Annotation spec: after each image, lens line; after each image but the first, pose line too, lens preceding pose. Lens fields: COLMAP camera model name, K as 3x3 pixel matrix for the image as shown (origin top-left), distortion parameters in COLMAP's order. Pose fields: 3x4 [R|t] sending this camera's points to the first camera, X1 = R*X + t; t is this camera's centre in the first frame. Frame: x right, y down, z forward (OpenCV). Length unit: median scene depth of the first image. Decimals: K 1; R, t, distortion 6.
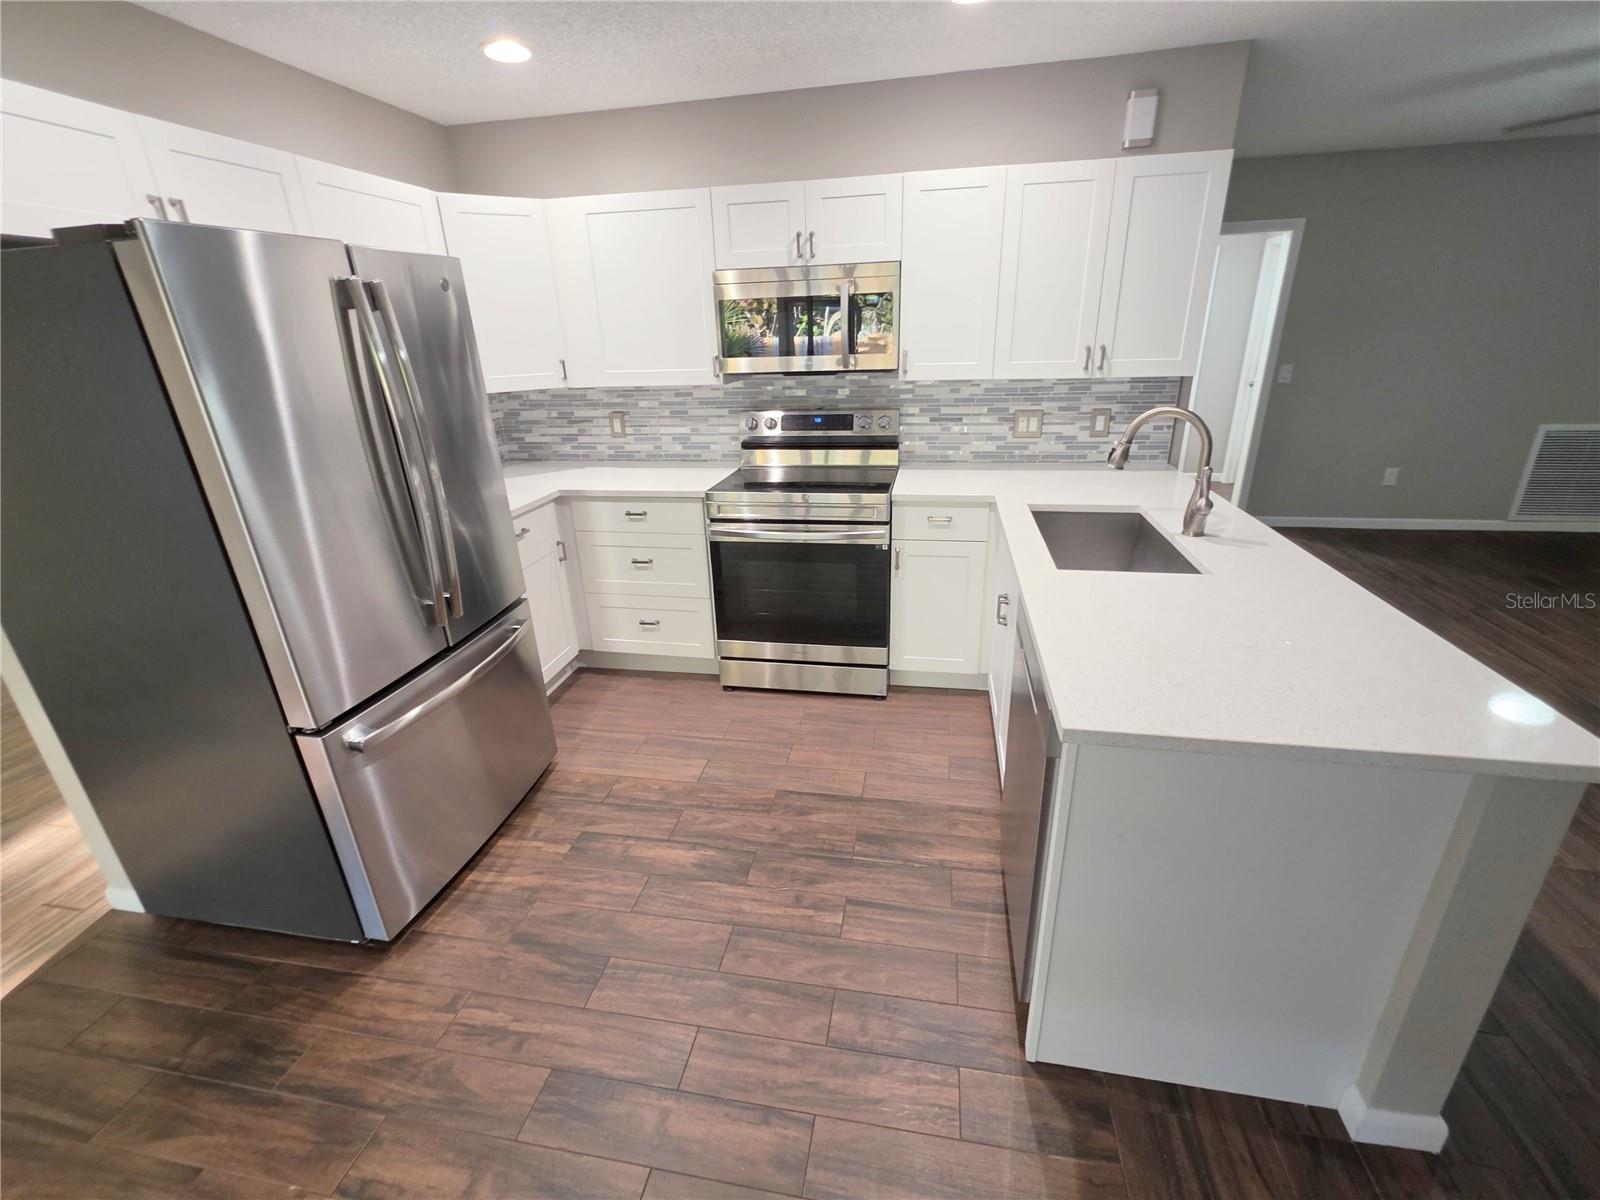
lens RADIAL K [[689.0, 0, 808.2], [0, 689.0, 600.7], [0, 0, 1]] dist [0.000309, -0.000044]
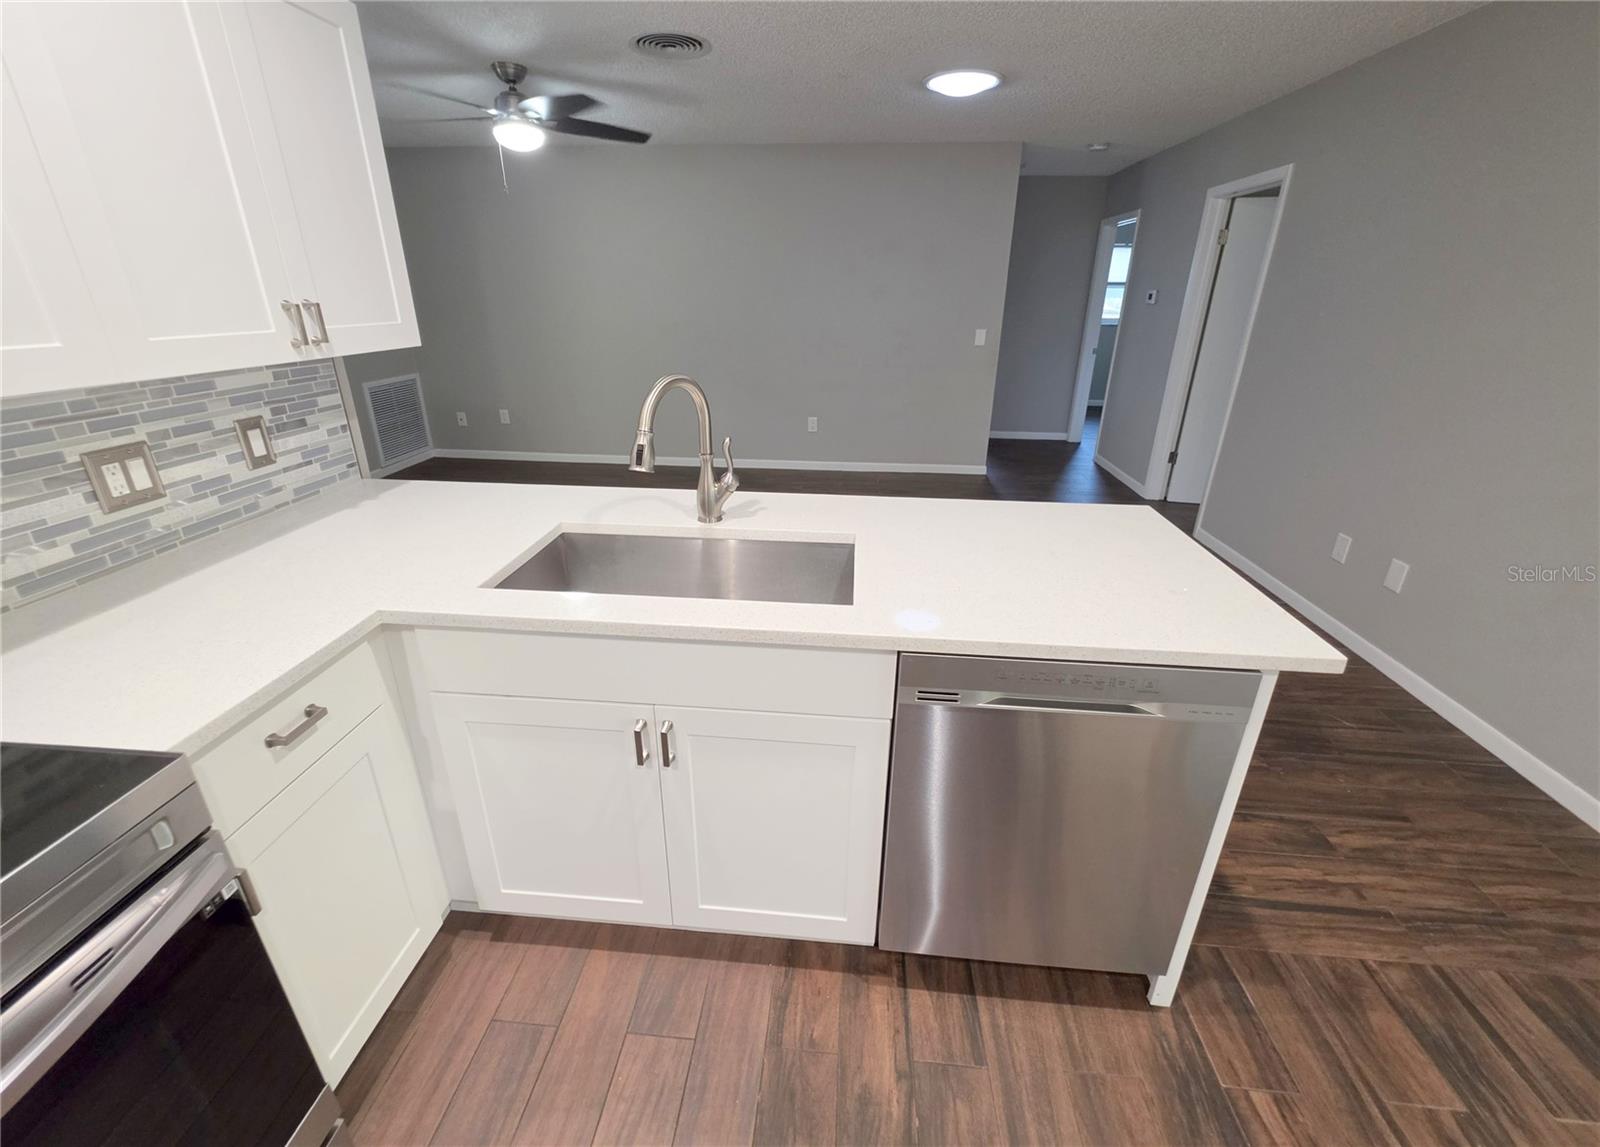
lens RADIAL K [[643.7, 0, 783.3], [0, 643.7, 542.5], [0, 0, 1]] dist [0.003796, 0.000252]
pose [[-0.095242, -0.334996, 0.937393, -0.134545], [0.362299, 0.865426, 0.346088, -0.208314], [-0.927183, 0.372579, 0.038944, 0.595178]]
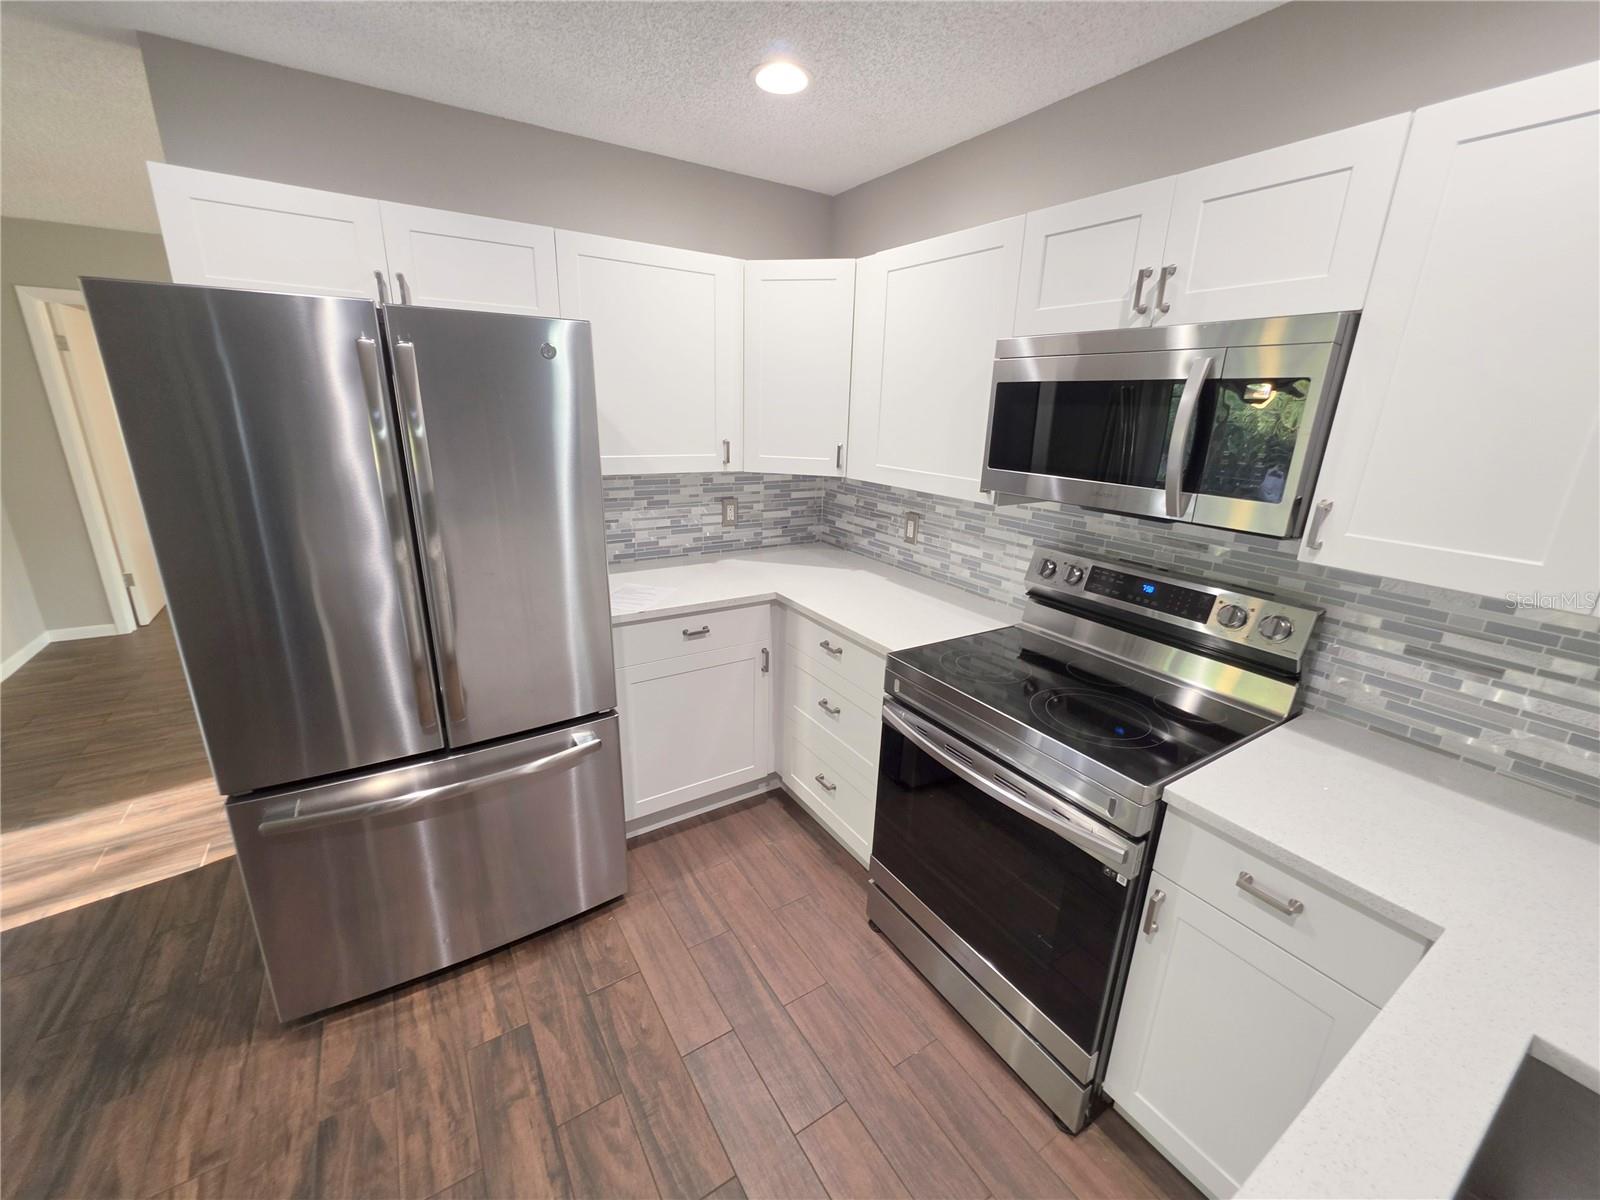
lens RADIAL K [[644.6, 0, 799.5], [0, 644.6, 600.3], [0, 0, 1]] dist [-0.001576, 0.000100]
pose [[0.679207, 0.264486, -0.684635, 0.190406], [-0.317365, 0.946933, 0.050968, -0.190677], [0.661784, 0.182662, 0.727102, 0.422026]]
